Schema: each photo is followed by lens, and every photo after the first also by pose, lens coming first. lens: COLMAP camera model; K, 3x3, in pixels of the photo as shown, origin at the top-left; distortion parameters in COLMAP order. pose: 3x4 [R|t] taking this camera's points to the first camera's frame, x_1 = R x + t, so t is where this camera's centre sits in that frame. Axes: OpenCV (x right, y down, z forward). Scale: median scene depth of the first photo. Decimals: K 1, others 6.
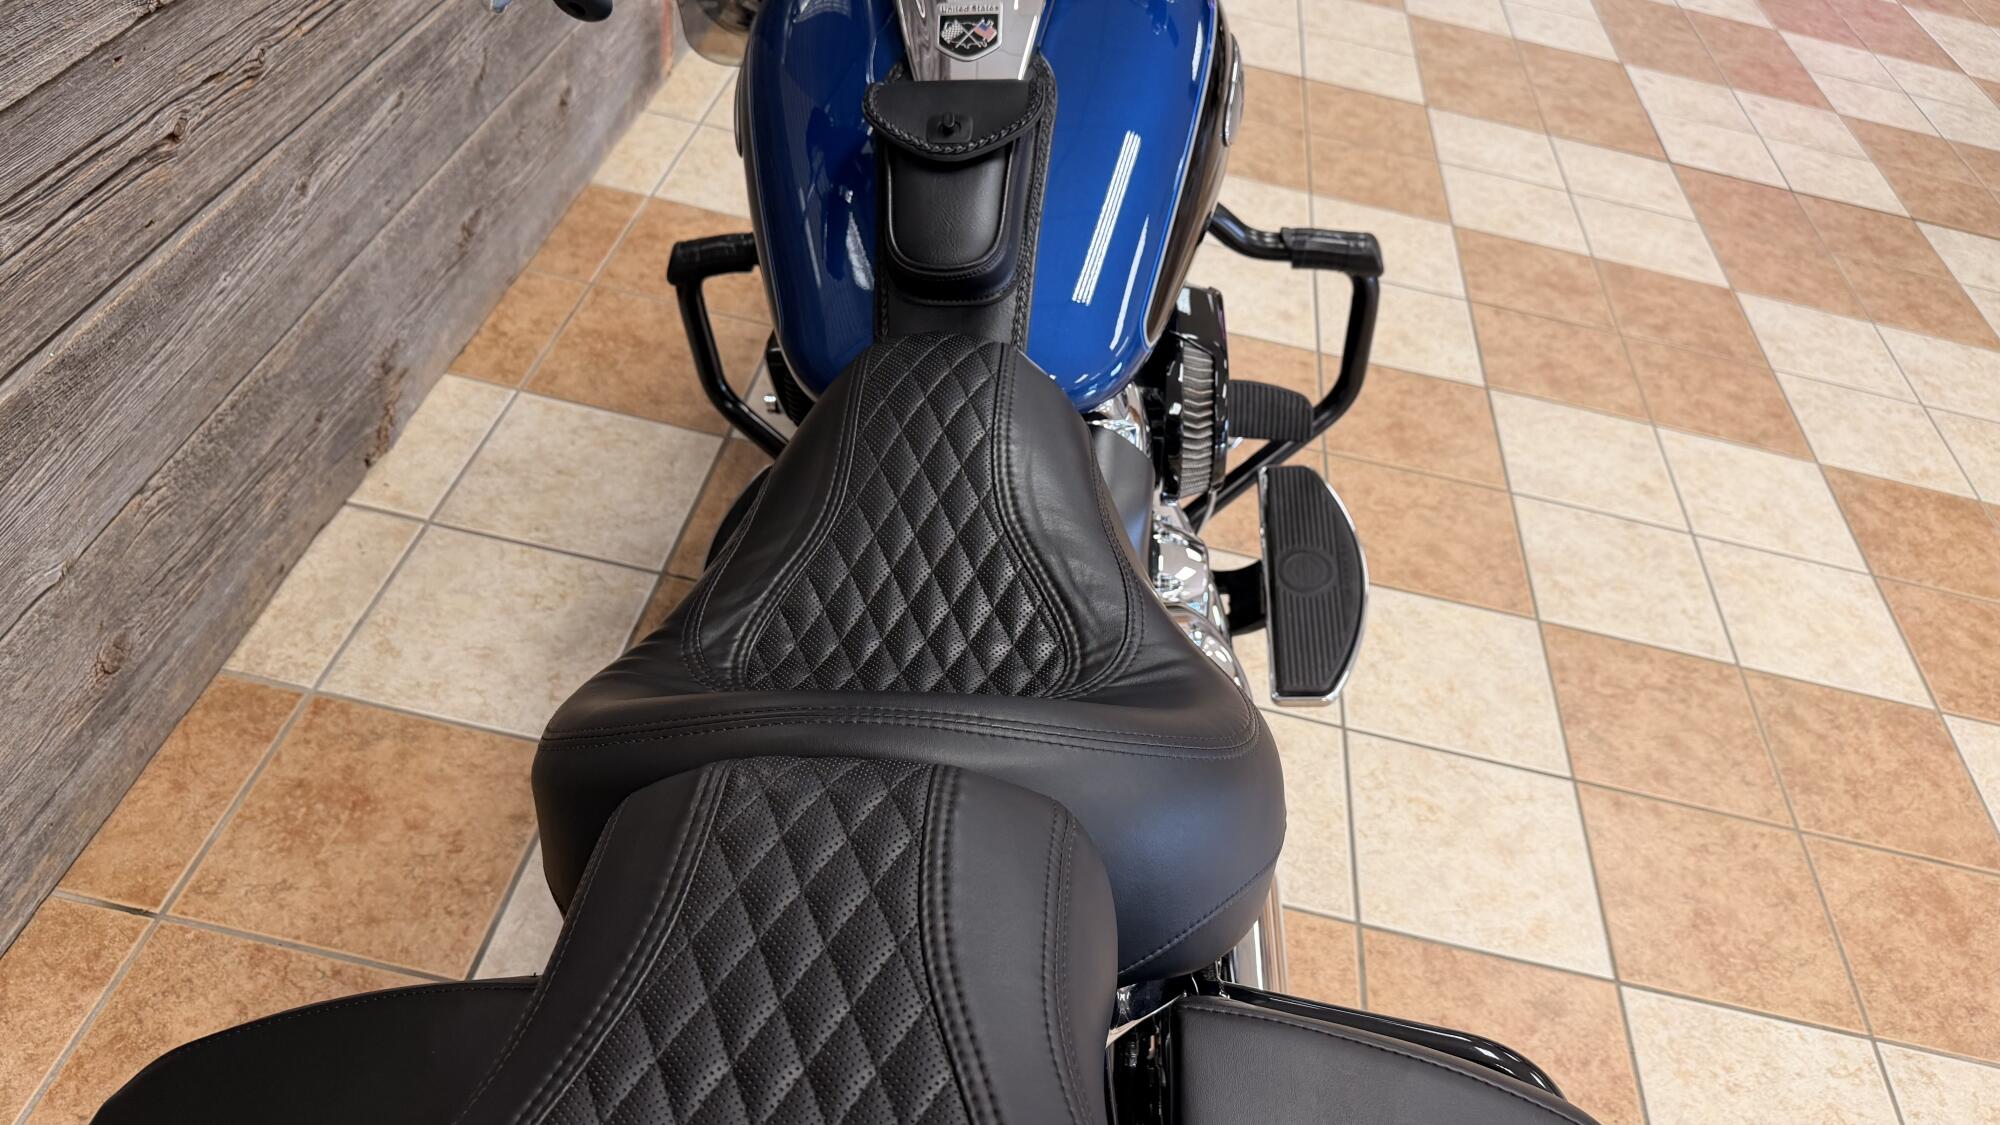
lens RADIAL K [[1399.6, 0, 981.3], [0, 1399.6, 594.2], [0, 0, 1]] dist [-0.007755, -0.005286]
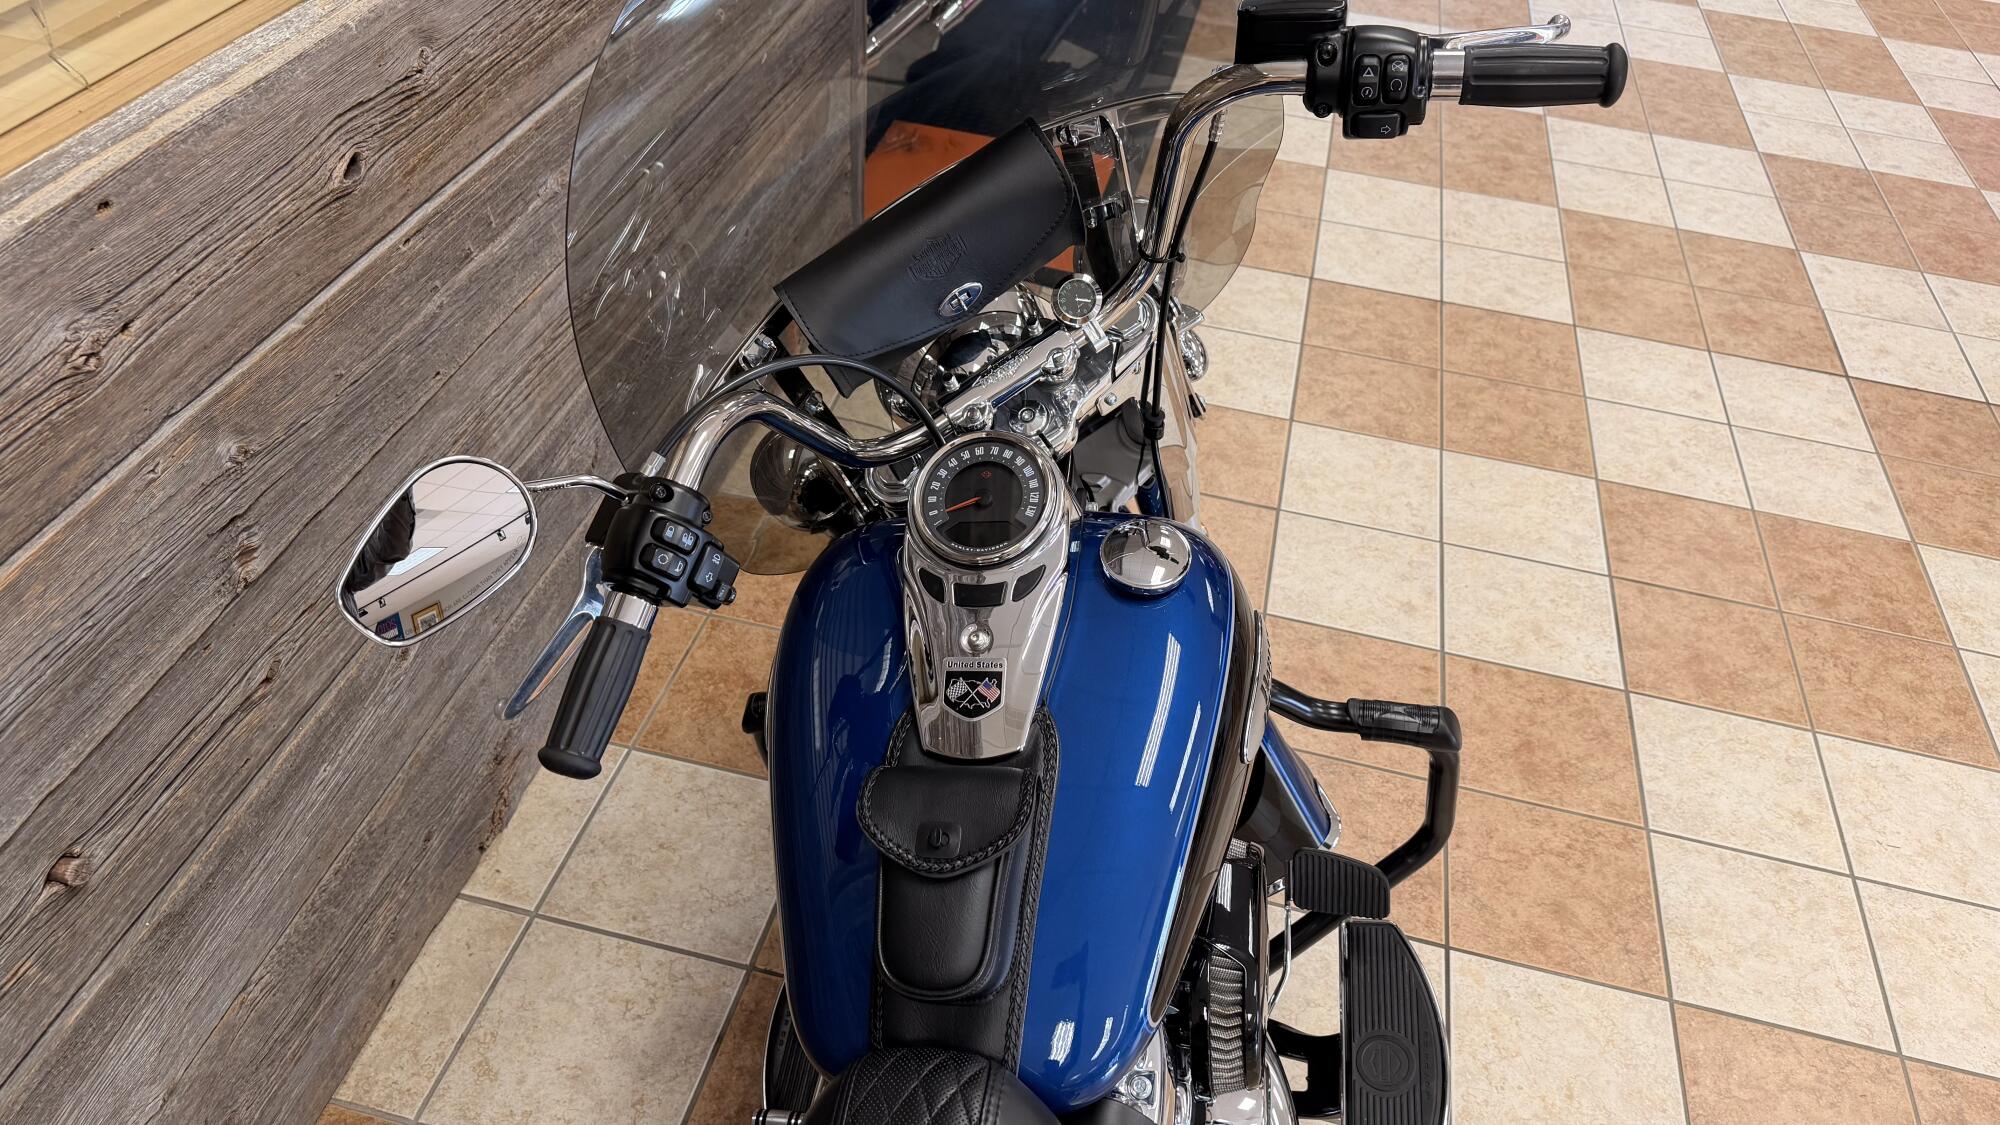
lens RADIAL K [[1387.9, 0, 1000.0], [0, 1387.9, 562.5], [0, 0, 1]] dist [-0.000404, -0.007478]
pose [[0.991699, -0.007994, -0.128331, 0.075095], [0.004302, 0.999569, -0.029024, -0.253251], [0.128508, 0.028231, 0.991307, 0.010745]]
